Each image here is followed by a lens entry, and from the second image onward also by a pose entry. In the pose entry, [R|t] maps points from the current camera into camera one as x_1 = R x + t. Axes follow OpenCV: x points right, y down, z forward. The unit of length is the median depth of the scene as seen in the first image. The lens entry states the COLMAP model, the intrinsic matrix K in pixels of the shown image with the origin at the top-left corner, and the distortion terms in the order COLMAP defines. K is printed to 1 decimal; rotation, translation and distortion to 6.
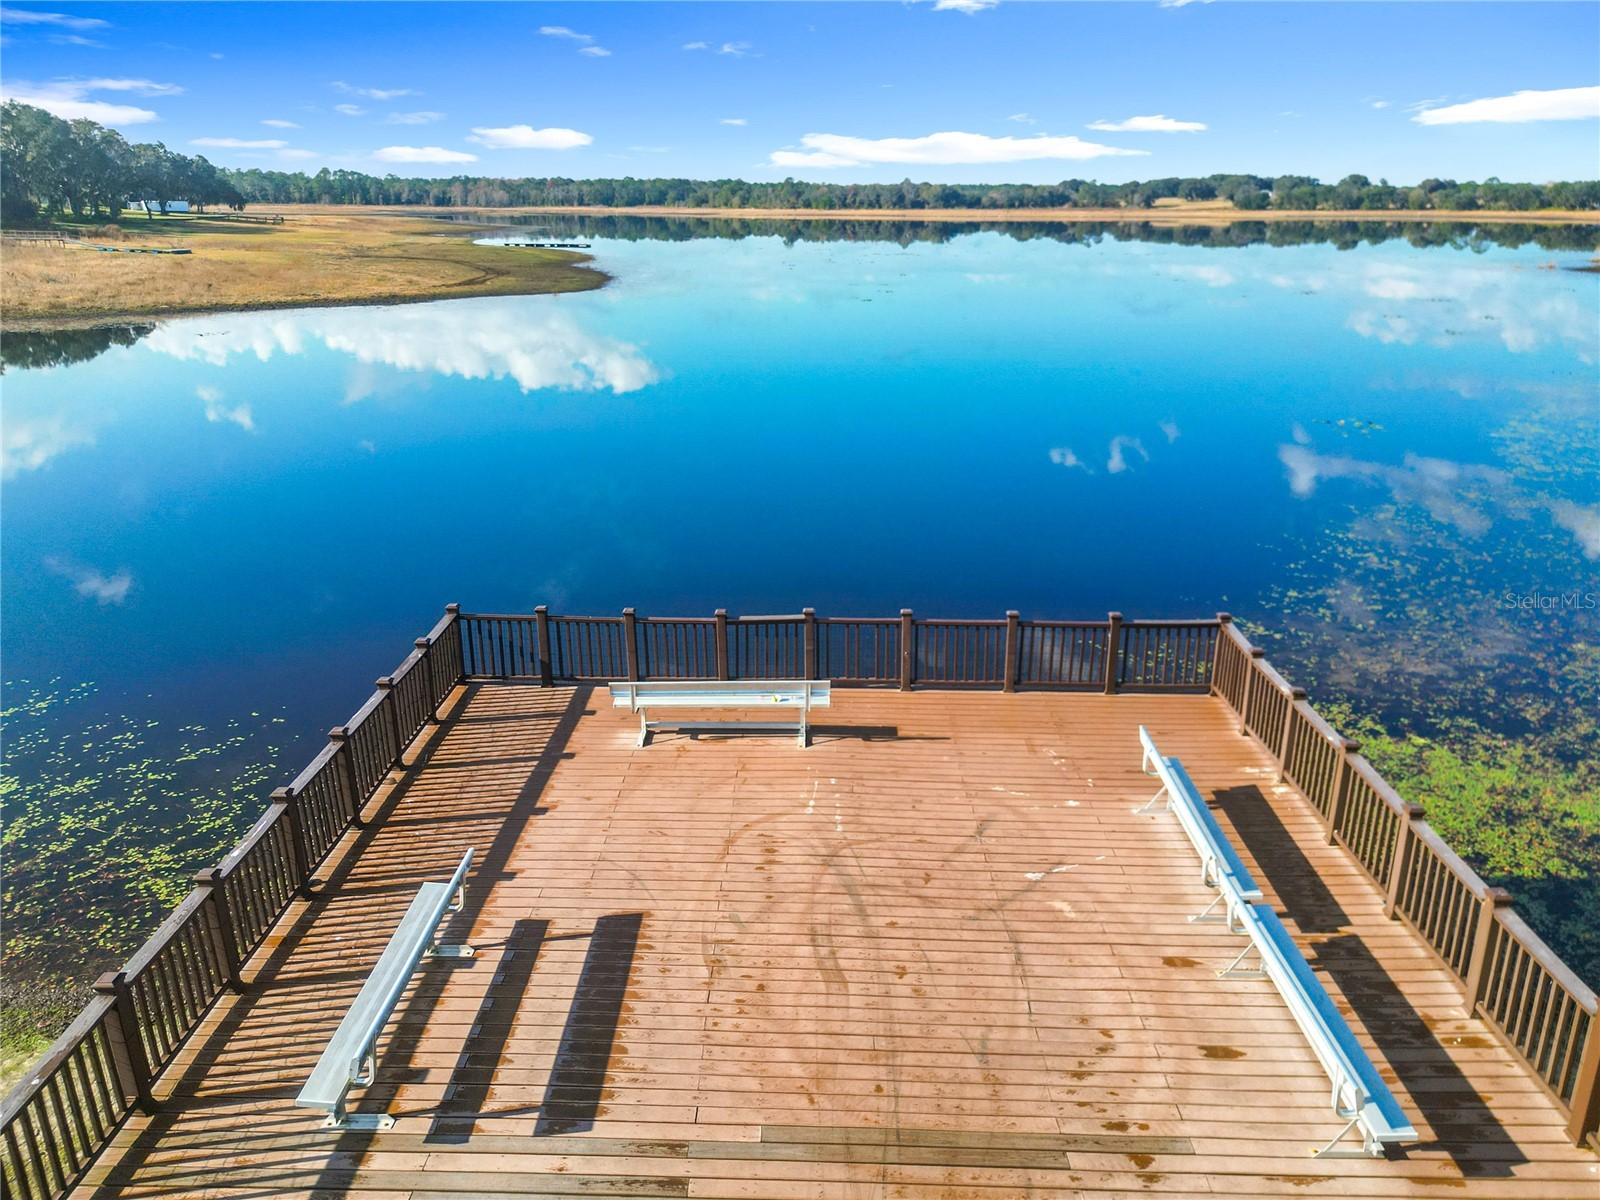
lens RADIAL K [[1140.5, 0, 799.1], [0, 1140.5, 599.9], [0, 0, 1]] dist [-0.001729, -0.002067]
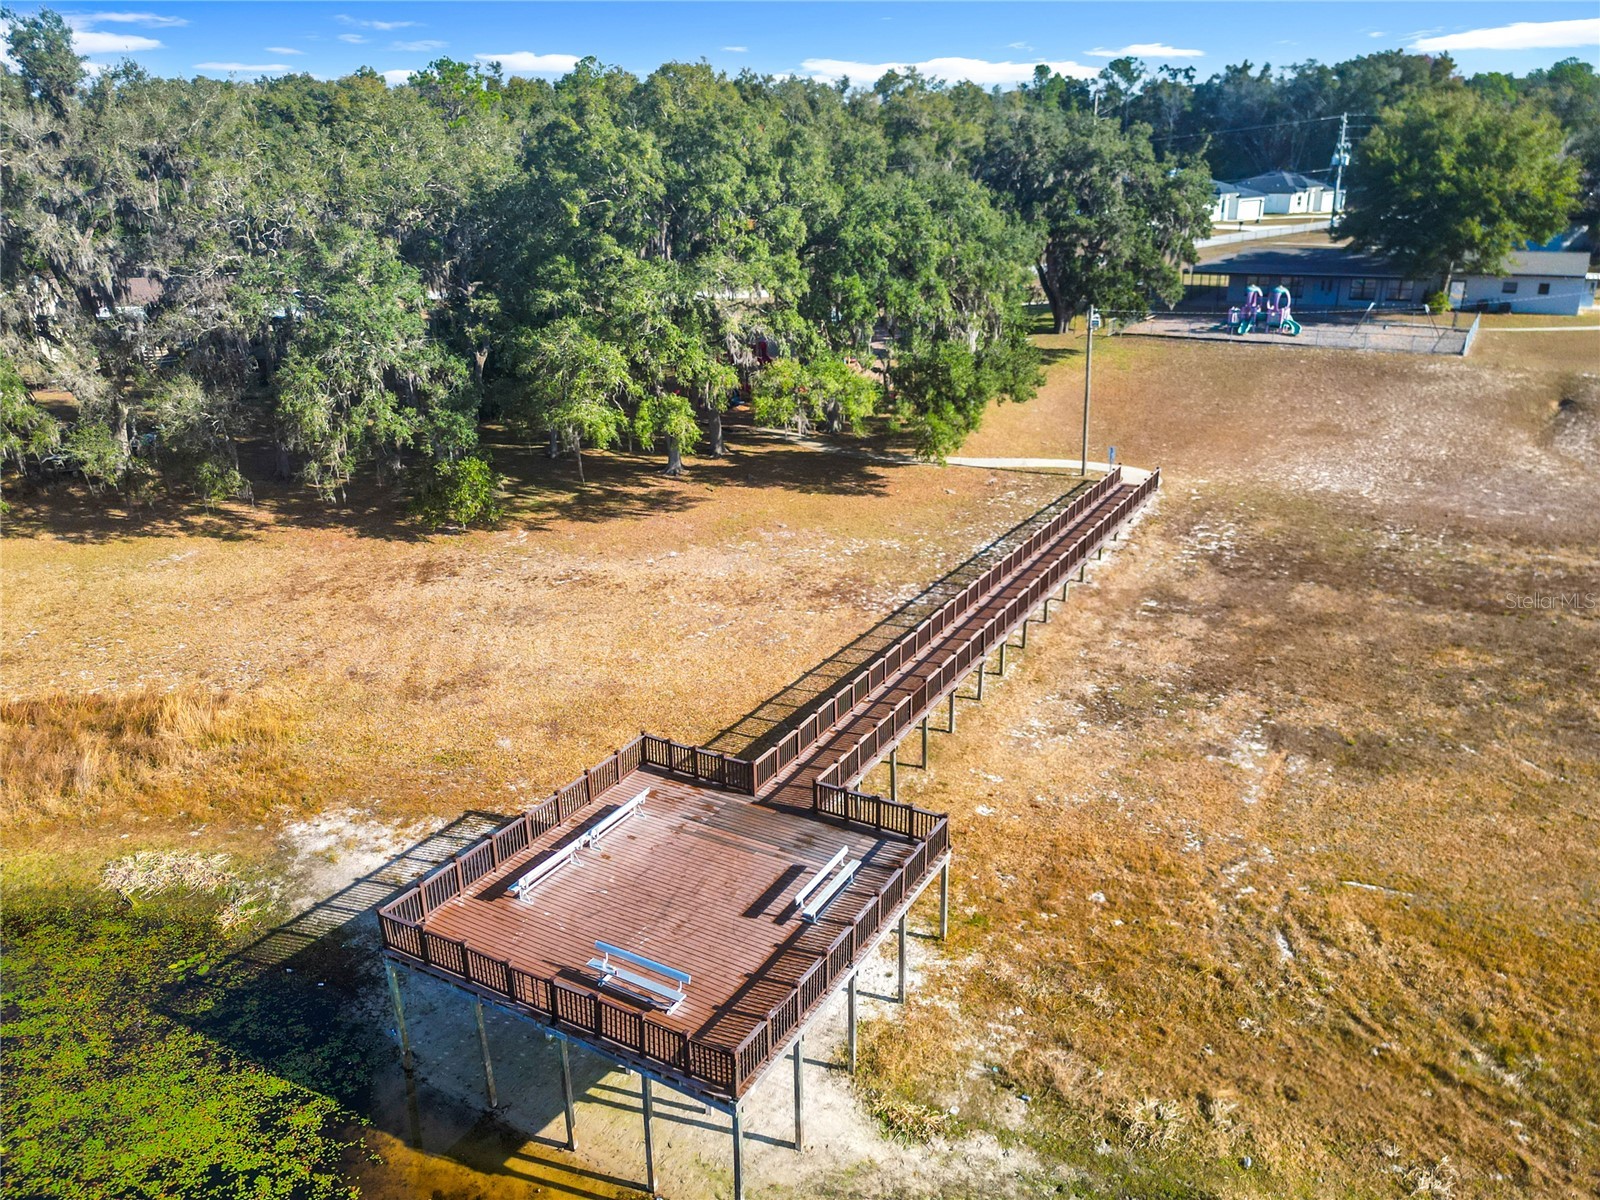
lens RADIAL K [[1140.5, 0, 802.0], [0, 1140.5, 600.6], [0, 0, 1]] dist [-0.001729, -0.002067]
pose [[-0.872463, -0.149829, 0.465144, -1.388904], [0.182280, 0.783367, 0.594231, -1.863066], [-0.453412, 0.603231, -0.656148, 2.224001]]
